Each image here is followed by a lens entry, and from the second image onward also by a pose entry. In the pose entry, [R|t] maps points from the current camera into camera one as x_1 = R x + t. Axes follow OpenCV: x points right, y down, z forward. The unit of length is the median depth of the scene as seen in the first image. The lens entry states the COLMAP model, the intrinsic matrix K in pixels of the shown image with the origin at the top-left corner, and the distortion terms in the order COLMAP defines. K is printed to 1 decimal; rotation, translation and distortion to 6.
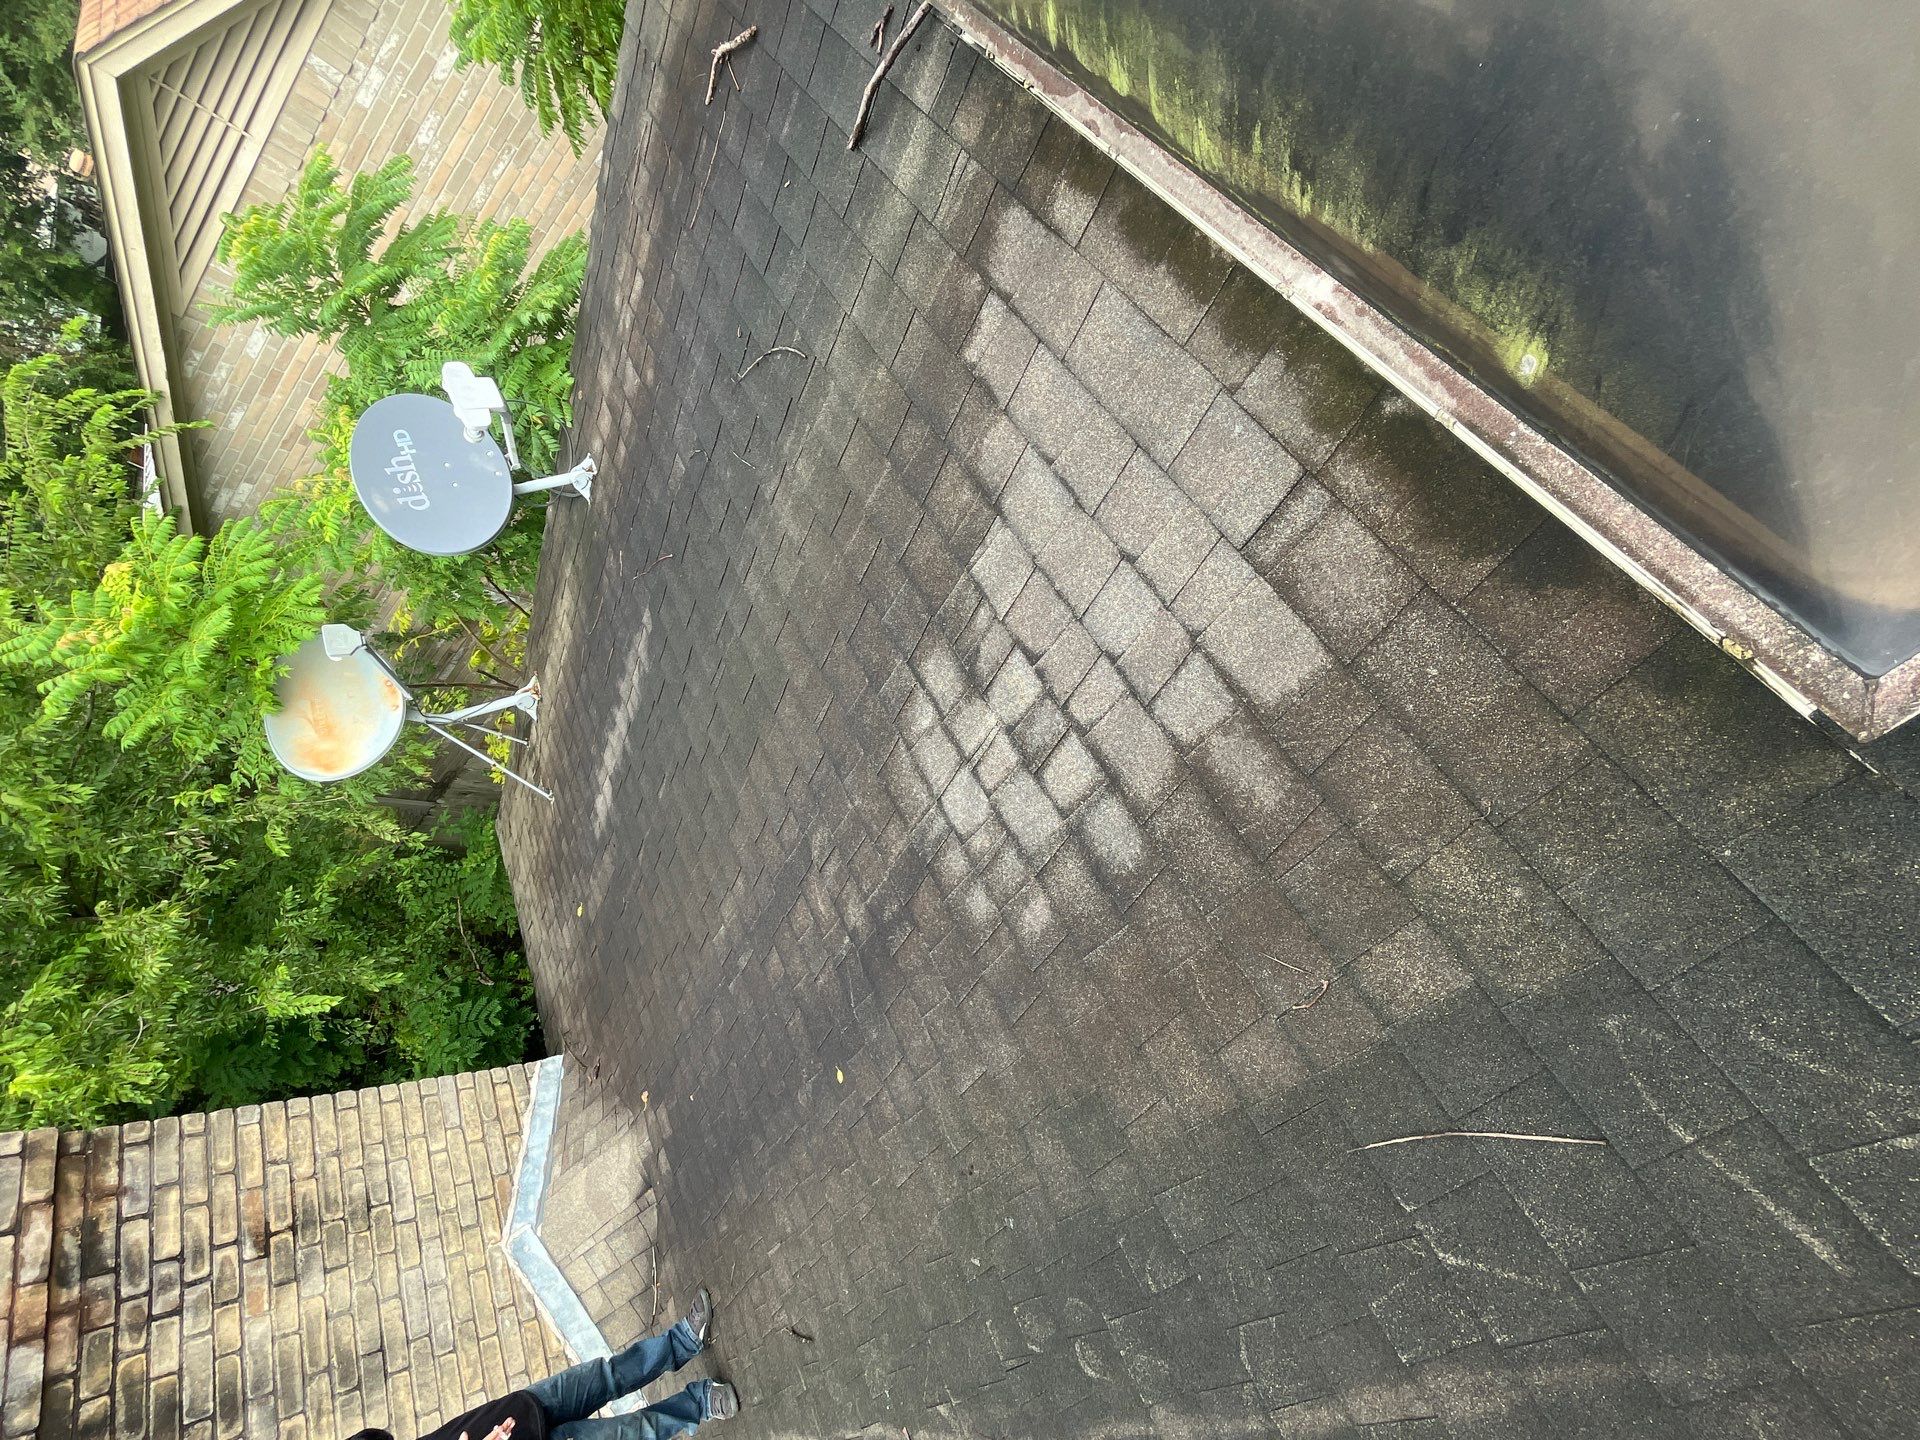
lens RADIAL K [[847.4, 0, 953.6], [0, 847.4, 724.9], [0, 0, 1]] dist [-0.002205, -0.000165]
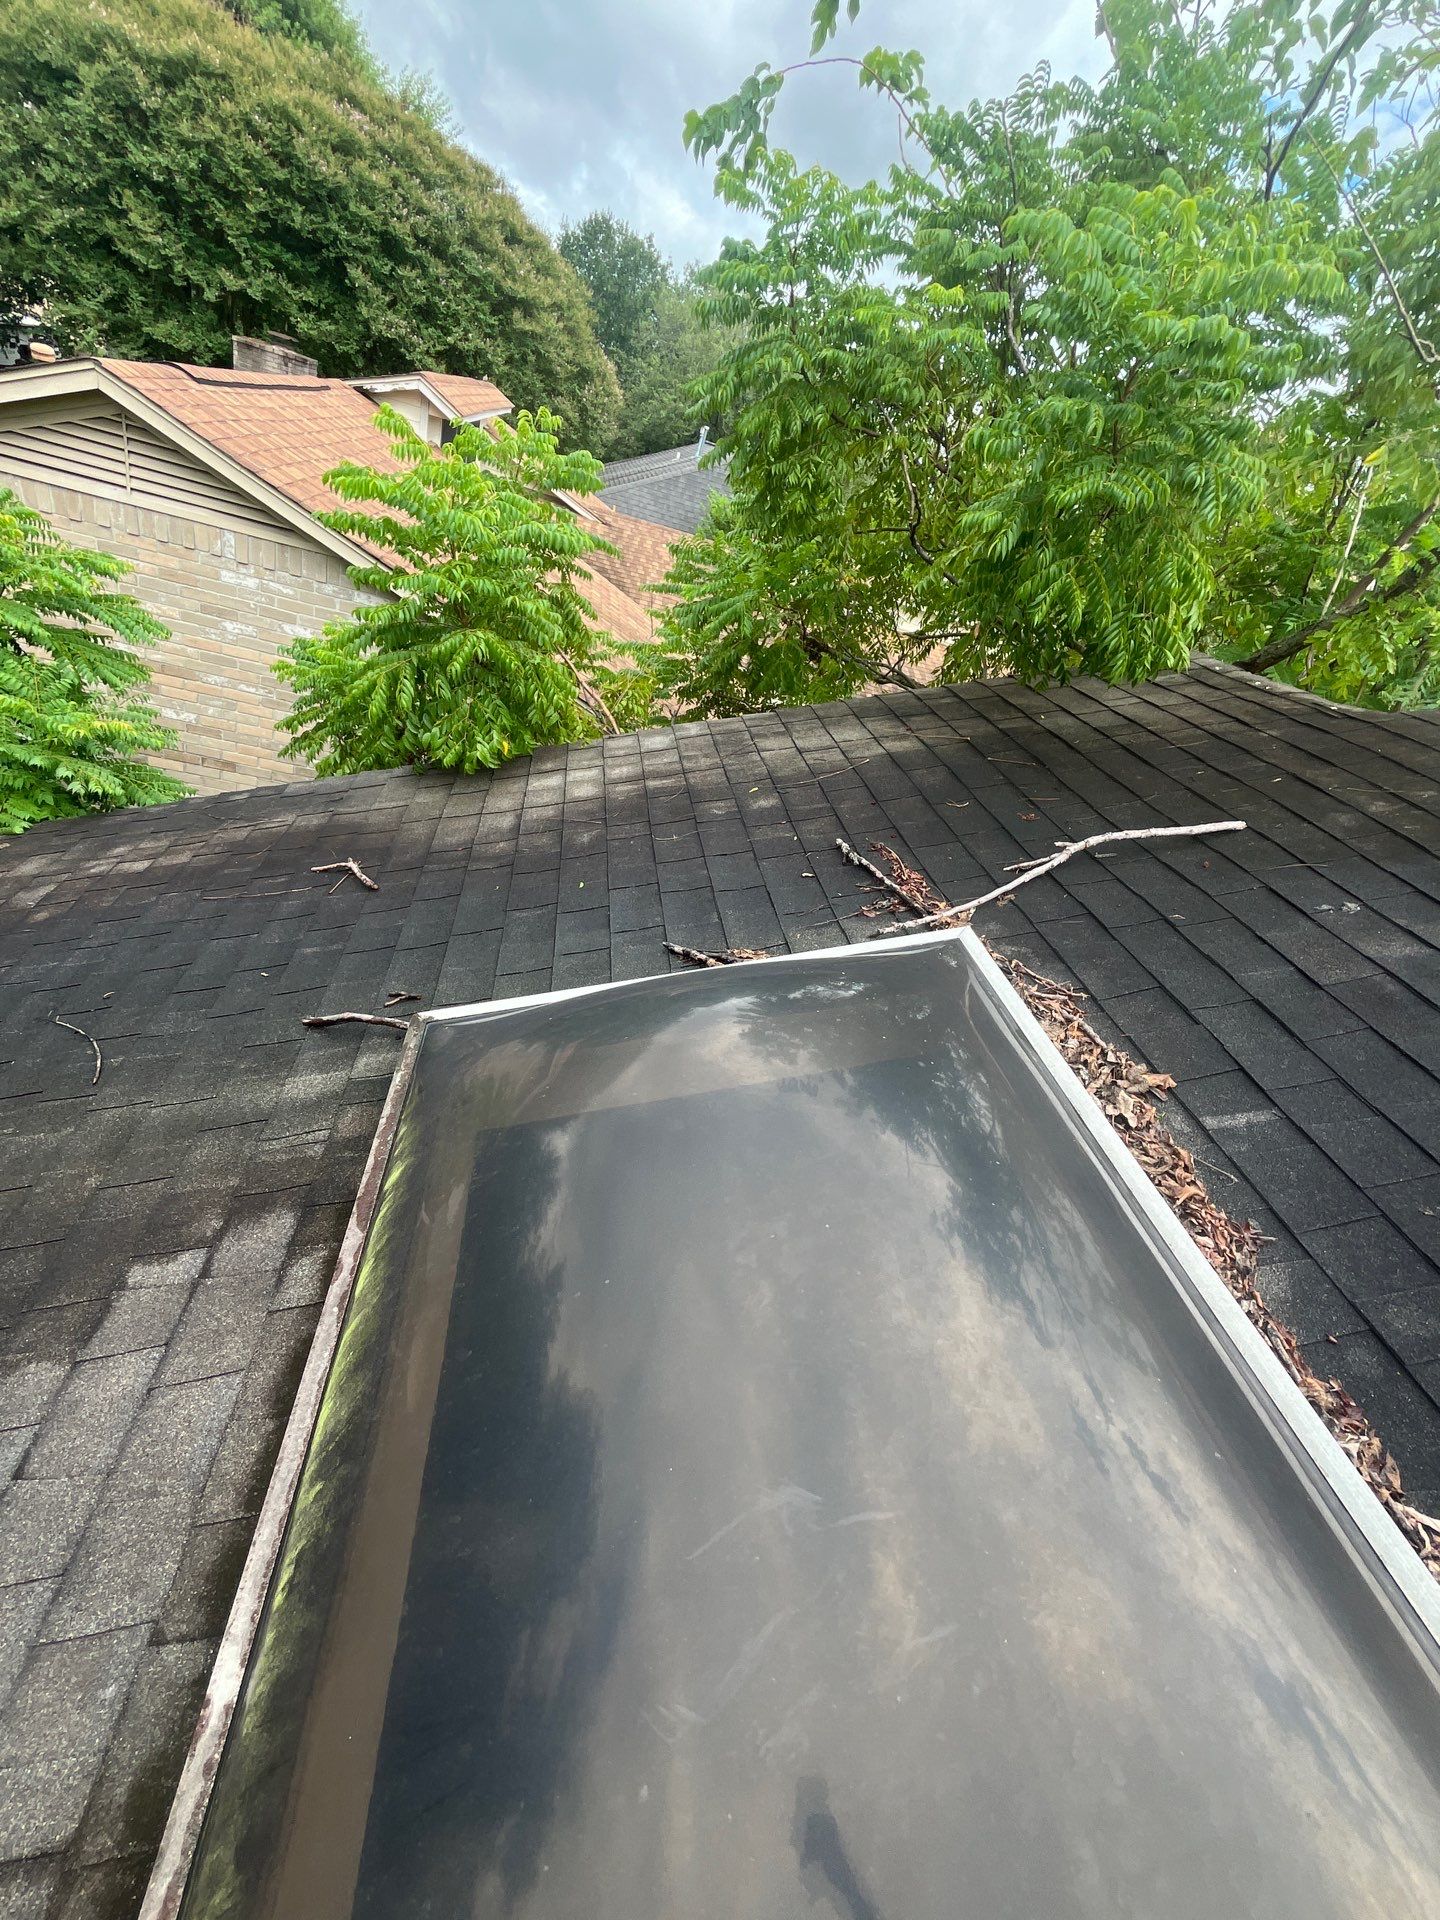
lens RADIAL K [[847.4, 0, 715.6], [0, 847.4, 954.0], [0, 0, 1]] dist [-0.002205, -0.000165]
pose [[0.567587, 0.820204, 0.071489, 0.024509], [-0.563959, 0.450582, -0.692045, -0.287842], [-0.599830, 0.352479, 0.718306, -0.091290]]
